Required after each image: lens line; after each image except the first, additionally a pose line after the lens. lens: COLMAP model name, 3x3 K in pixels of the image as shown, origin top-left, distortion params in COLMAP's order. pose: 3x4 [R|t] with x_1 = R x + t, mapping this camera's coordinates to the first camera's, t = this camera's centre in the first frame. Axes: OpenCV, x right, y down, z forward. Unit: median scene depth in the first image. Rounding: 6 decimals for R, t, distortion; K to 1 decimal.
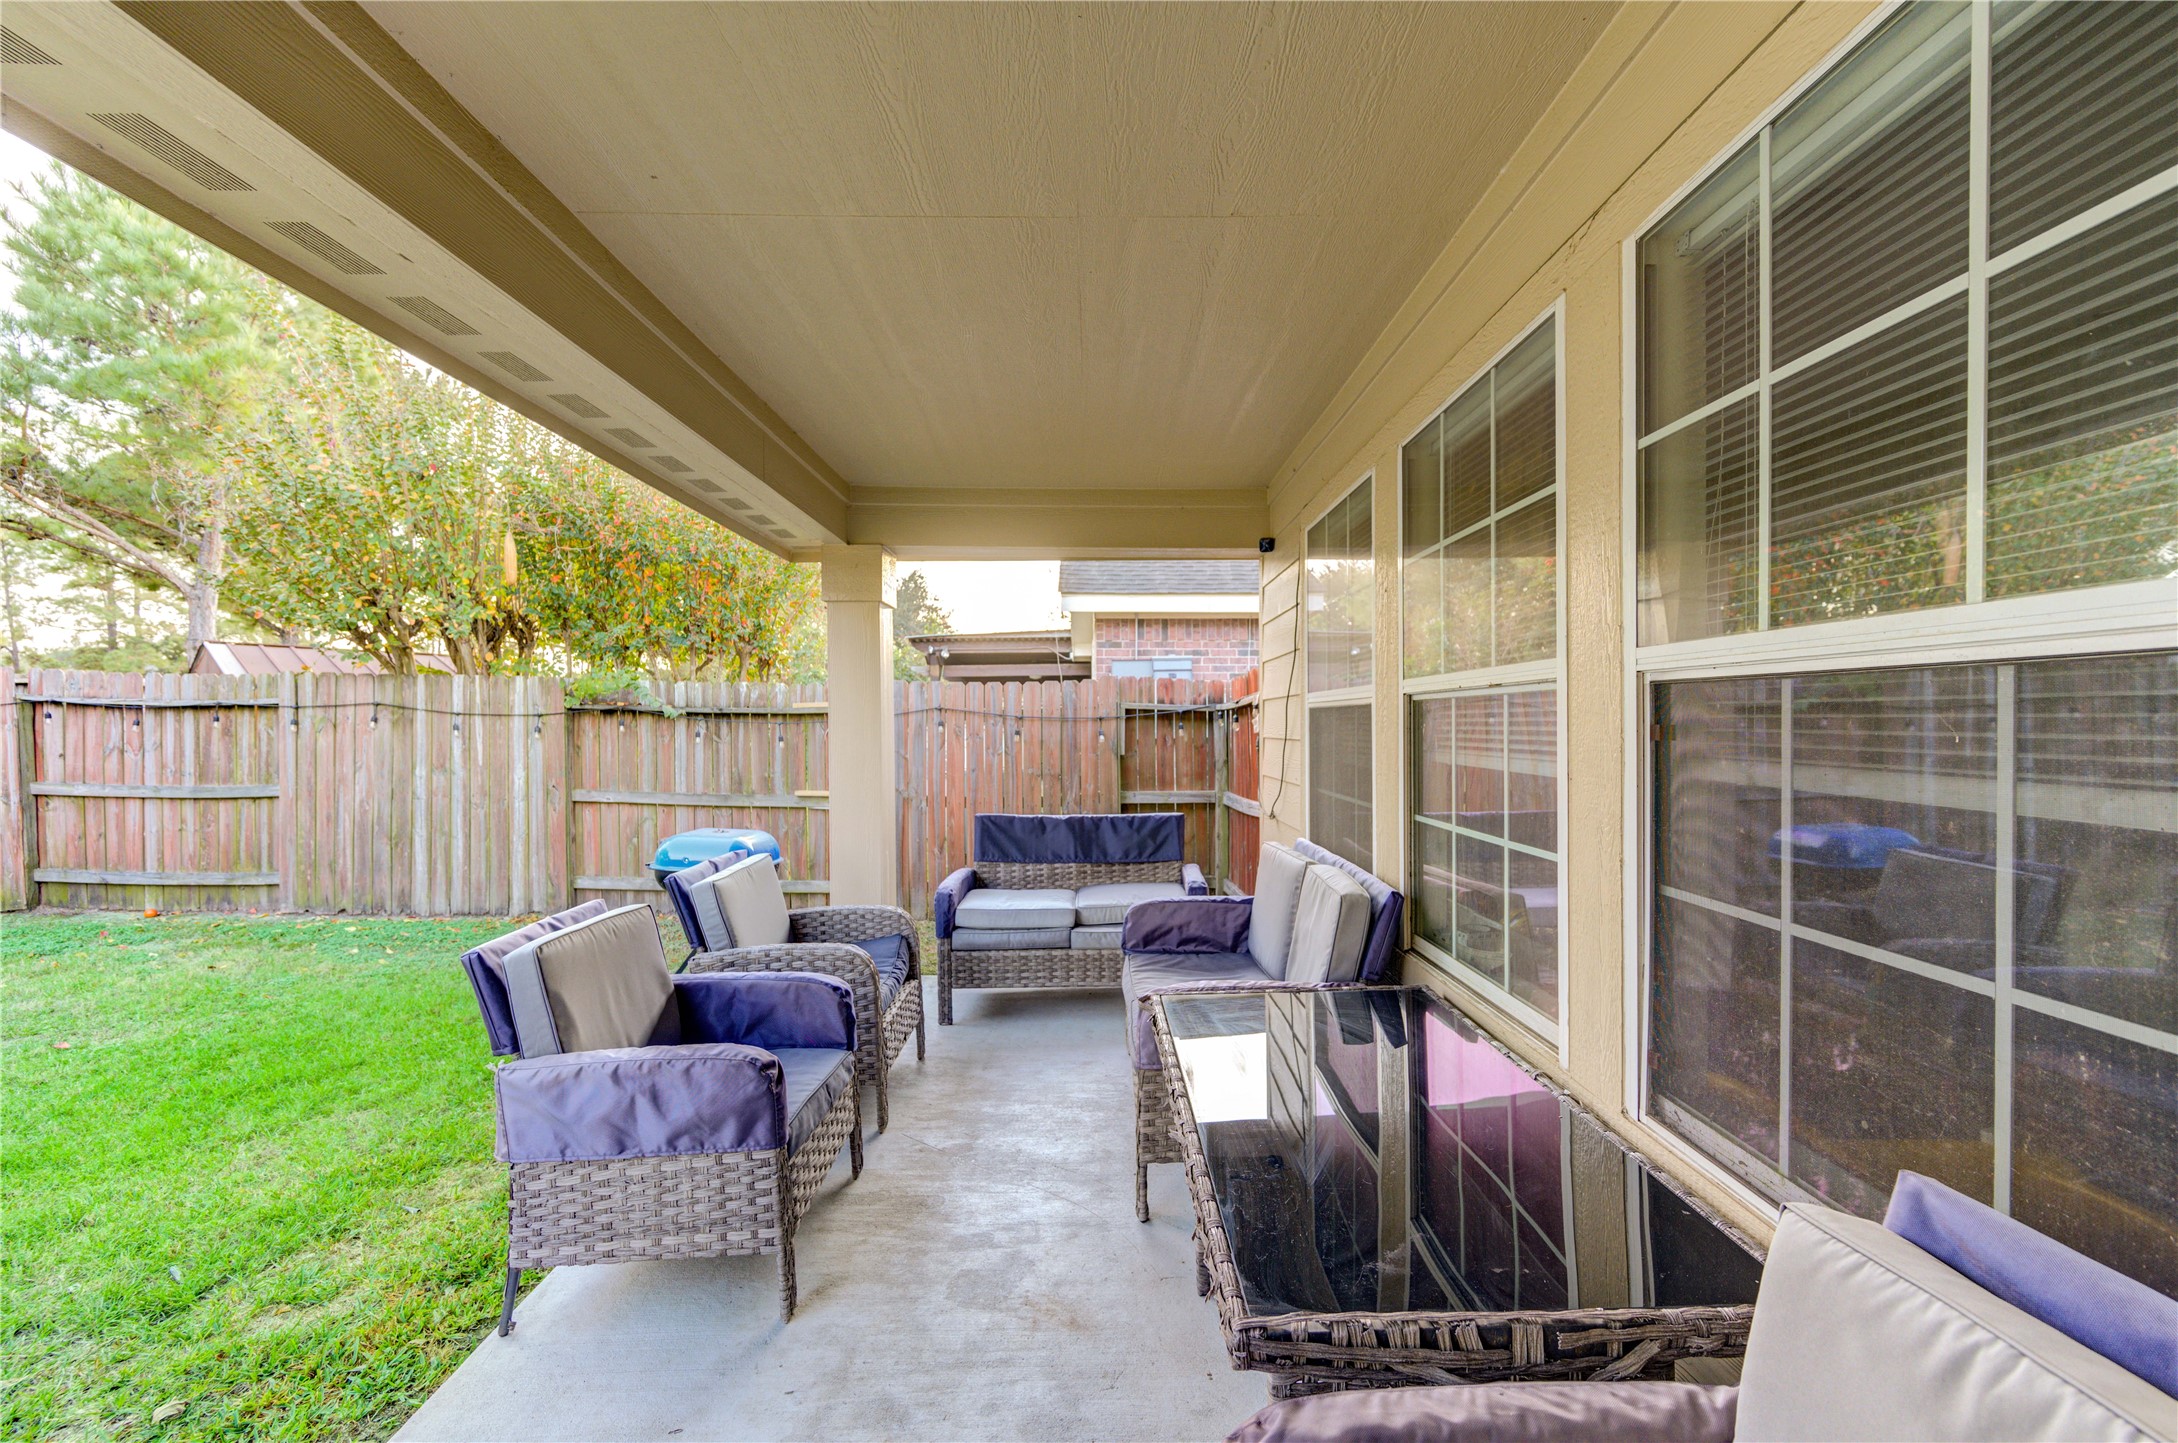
lens RADIAL K [[850.0, 0, 1080.1], [0, 850.0, 725.2], [0, 0, 1]] dist [0.000692, -0.000831]
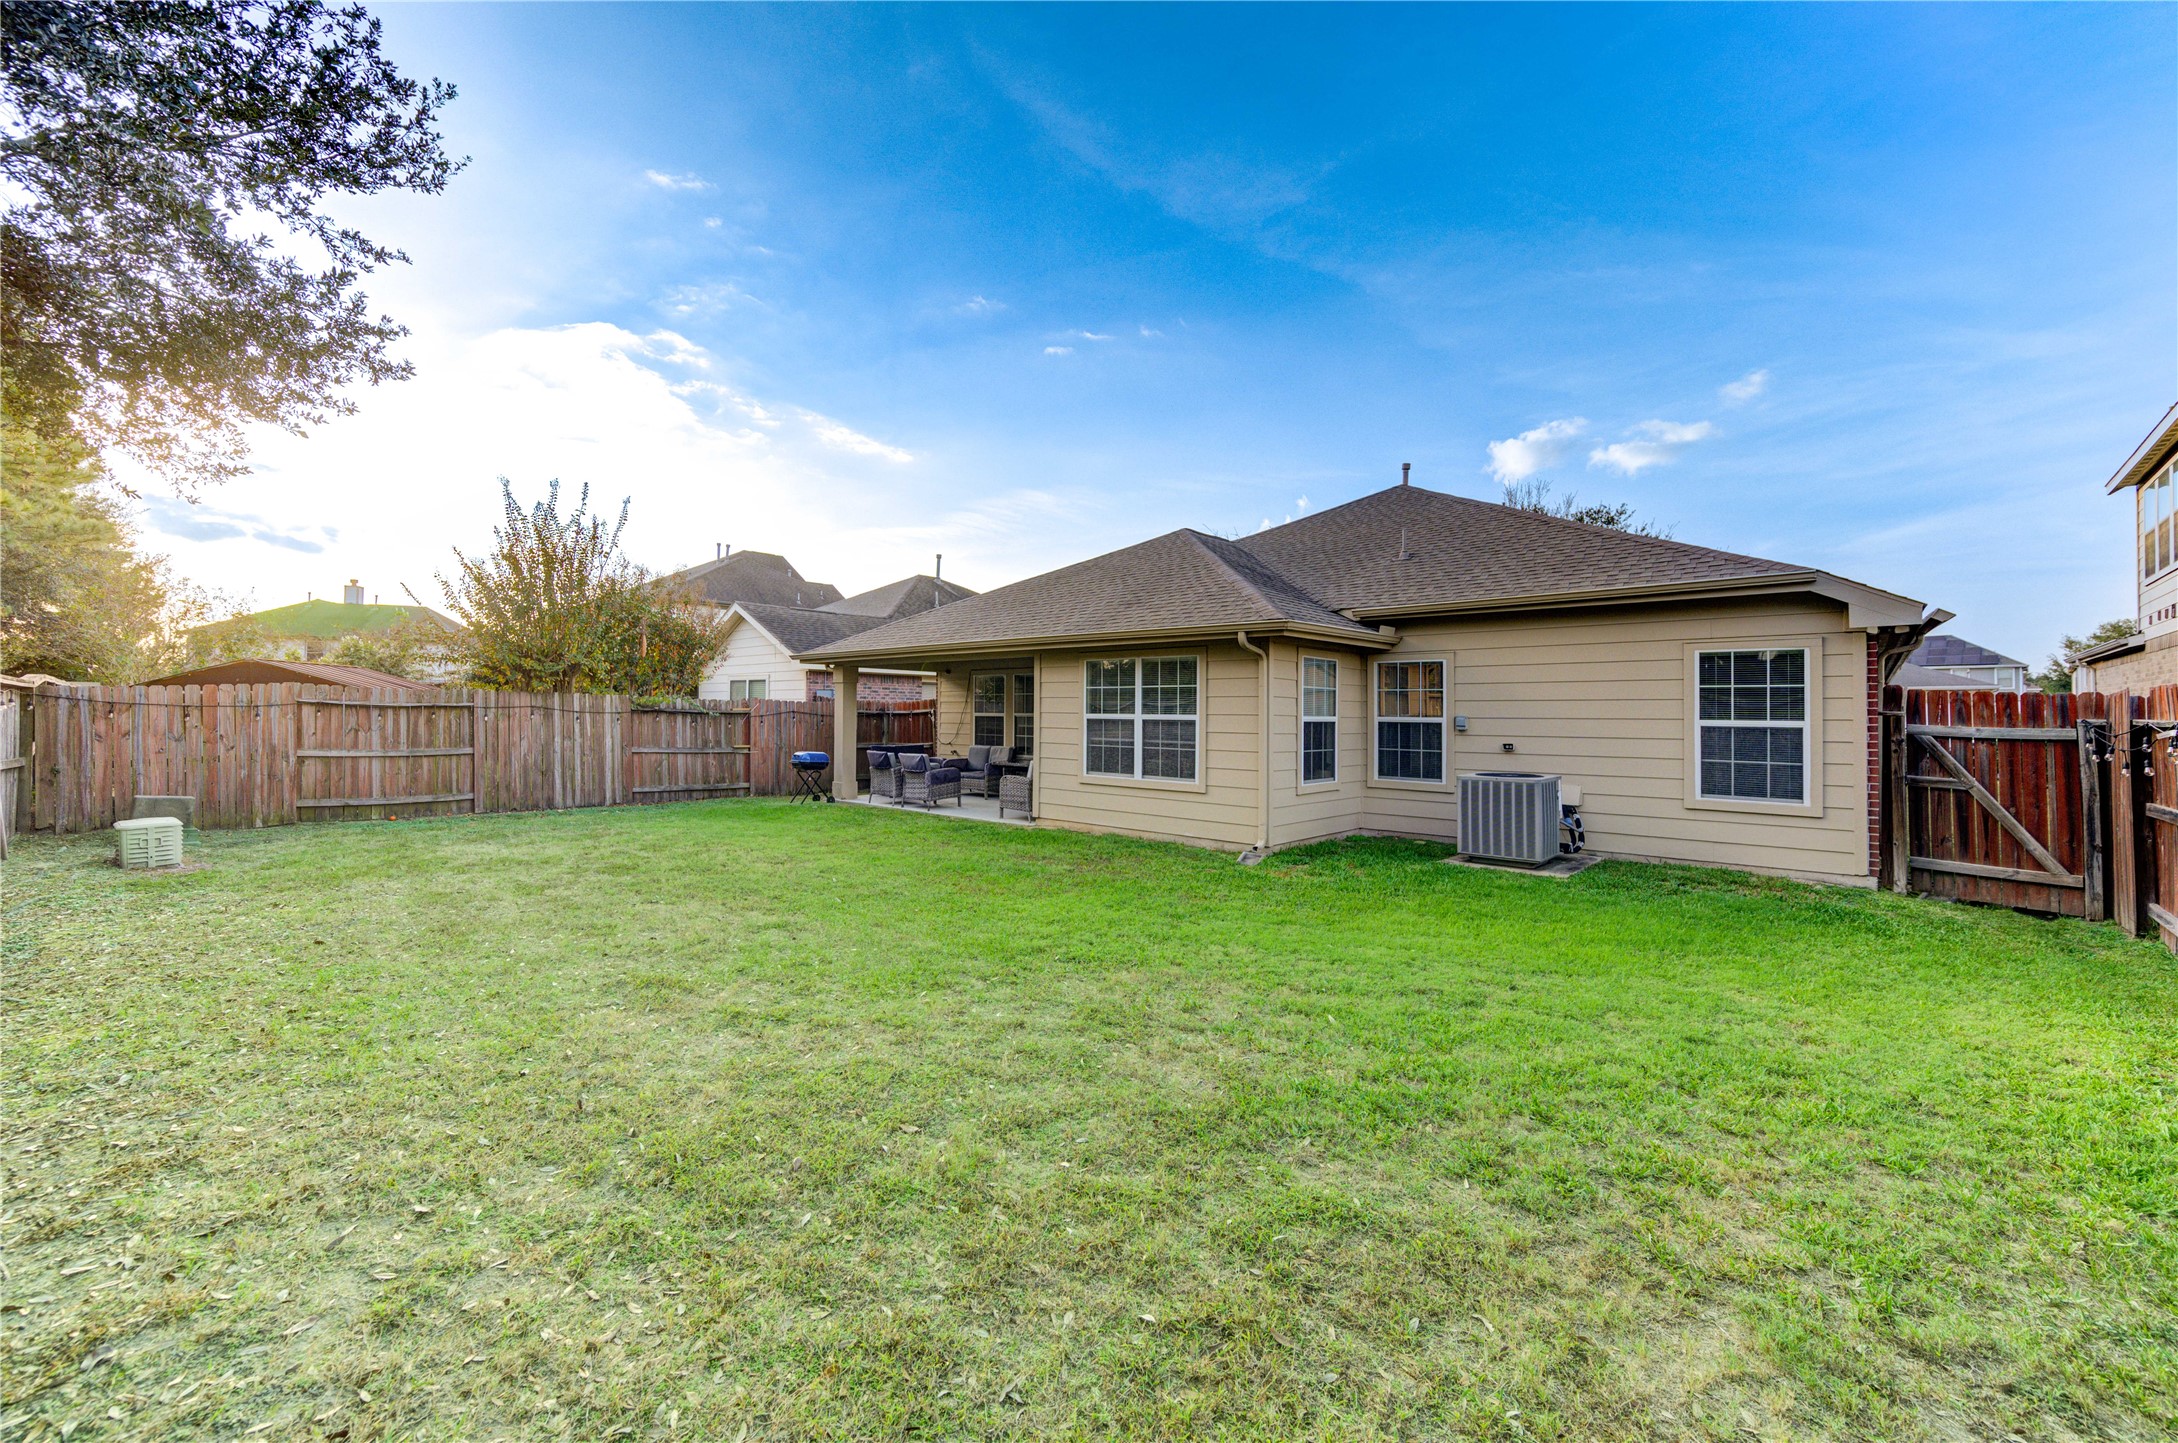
lens RADIAL K [[850.0, 0, 1104.9], [0, 850.0, 698.8], [0, 0, 1]] dist [0.000692, -0.000831]
pose [[0.673712, 0.019778, 0.738729, -1.414189], [-0.007783, 0.999776, -0.019670, -0.014773], [-0.738953, 0.007503, 0.673716, -1.392316]]
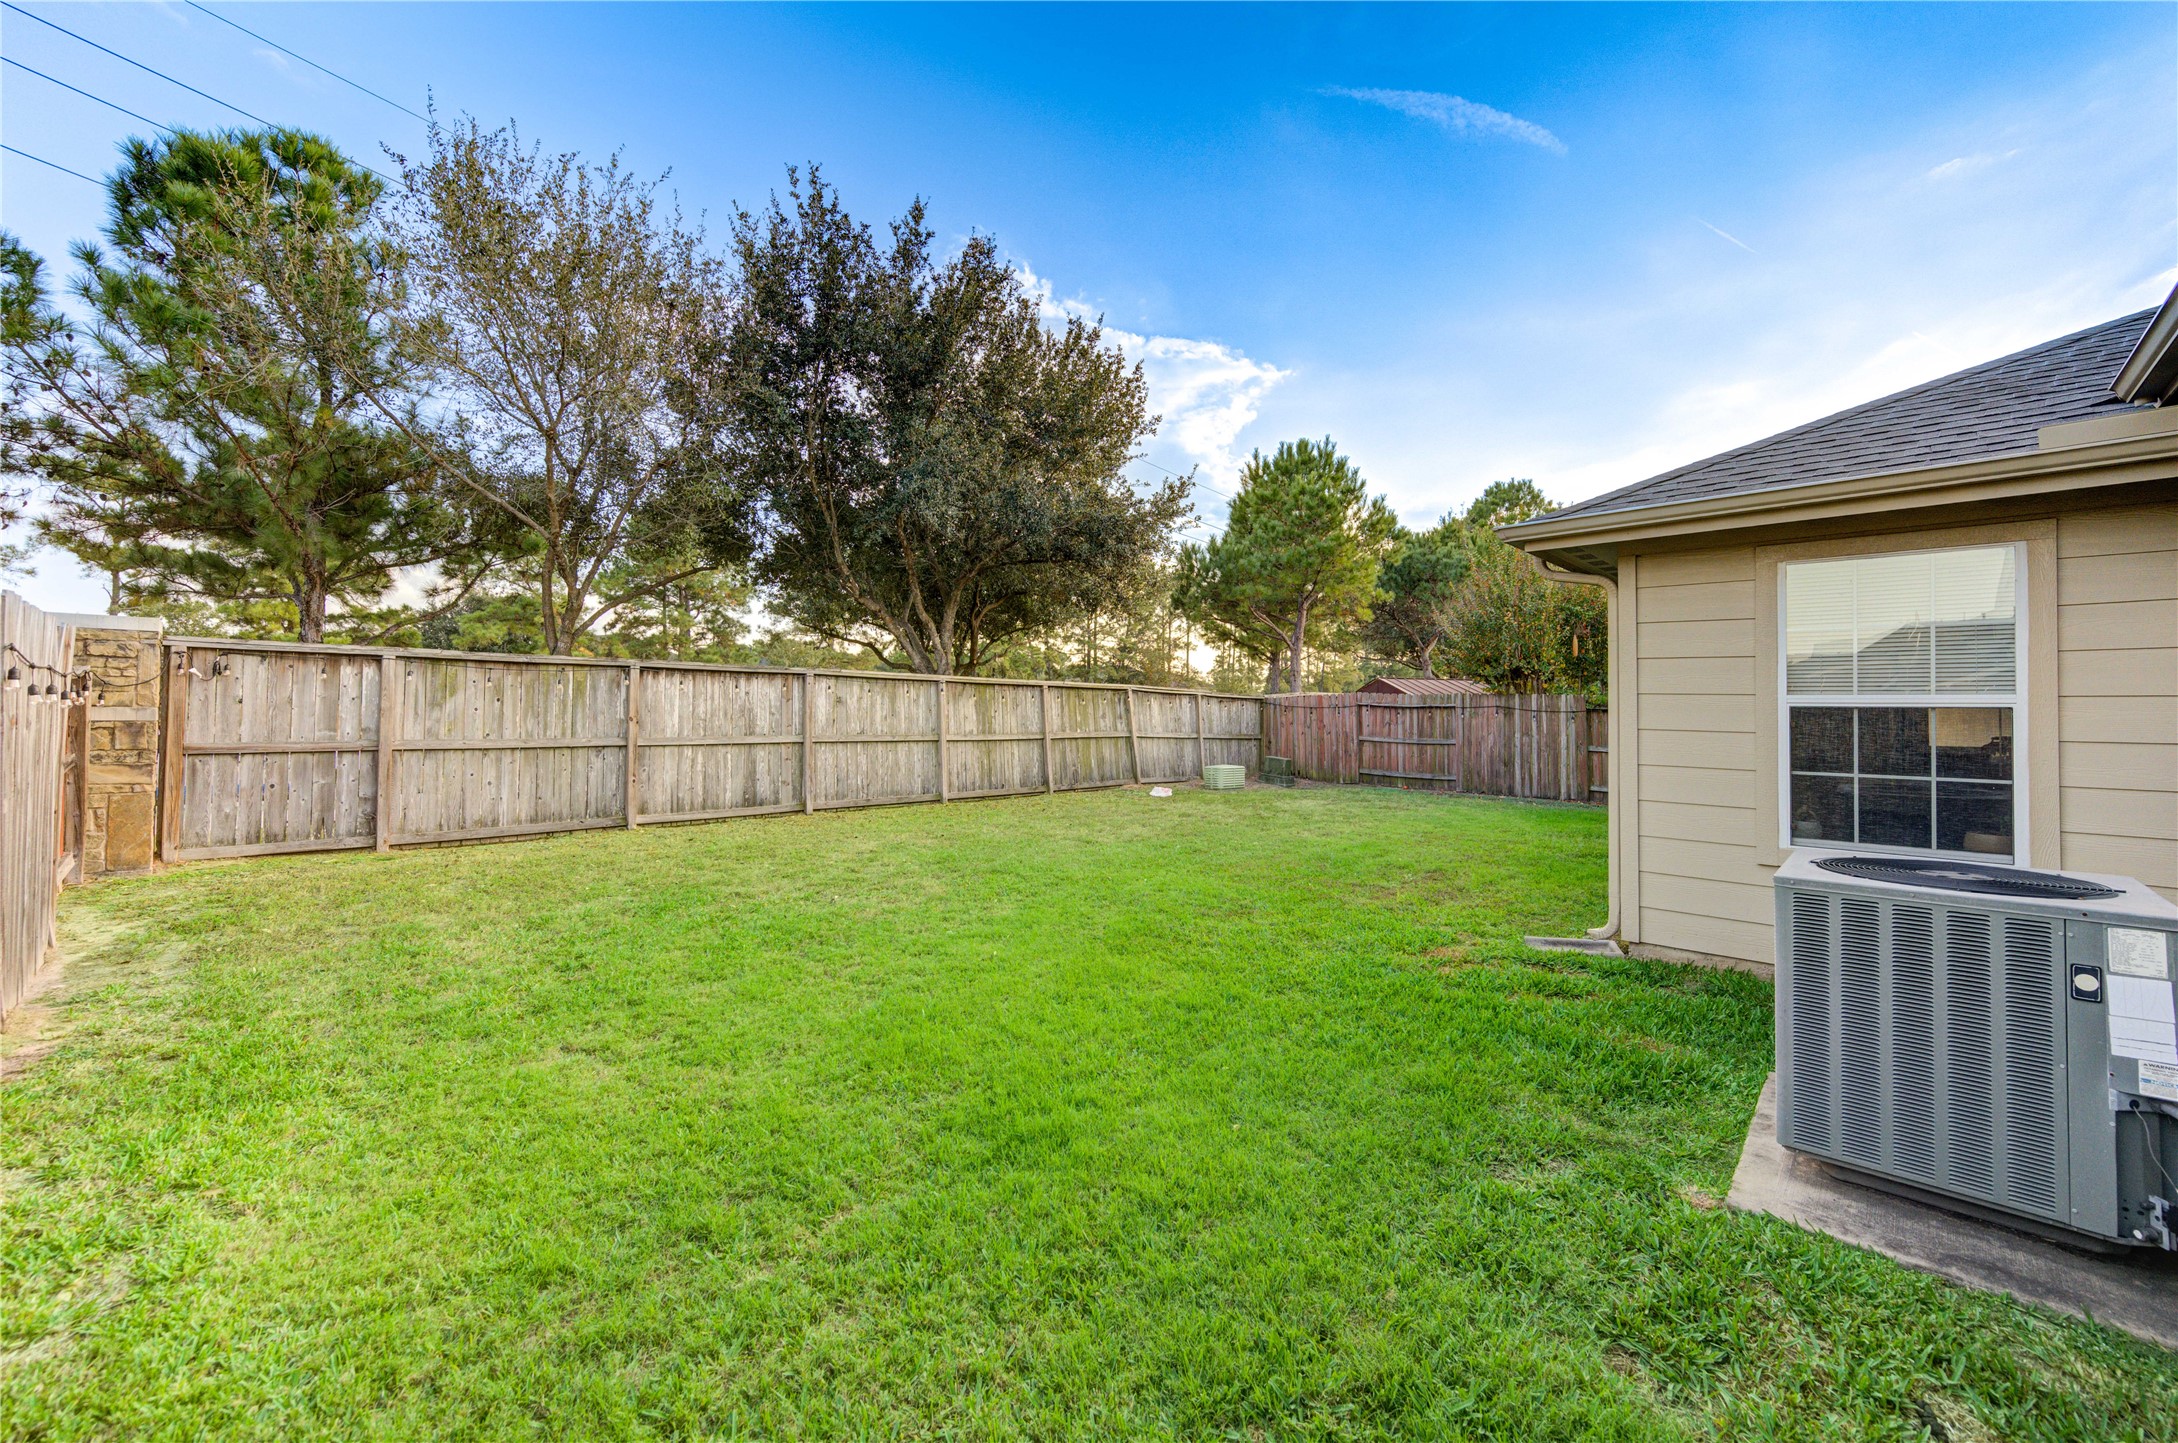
lens RADIAL K [[850.0, 0, 1084.7], [0, 850.0, 701.3], [0, 0, 1]] dist [0.000692, -0.000831]
pose [[0.727315, -0.000559, -0.686303, -0.031753], [-0.011457, 0.999850, -0.012955, 0.004444], [0.686208, 0.017285, 0.727200, -1.539064]]
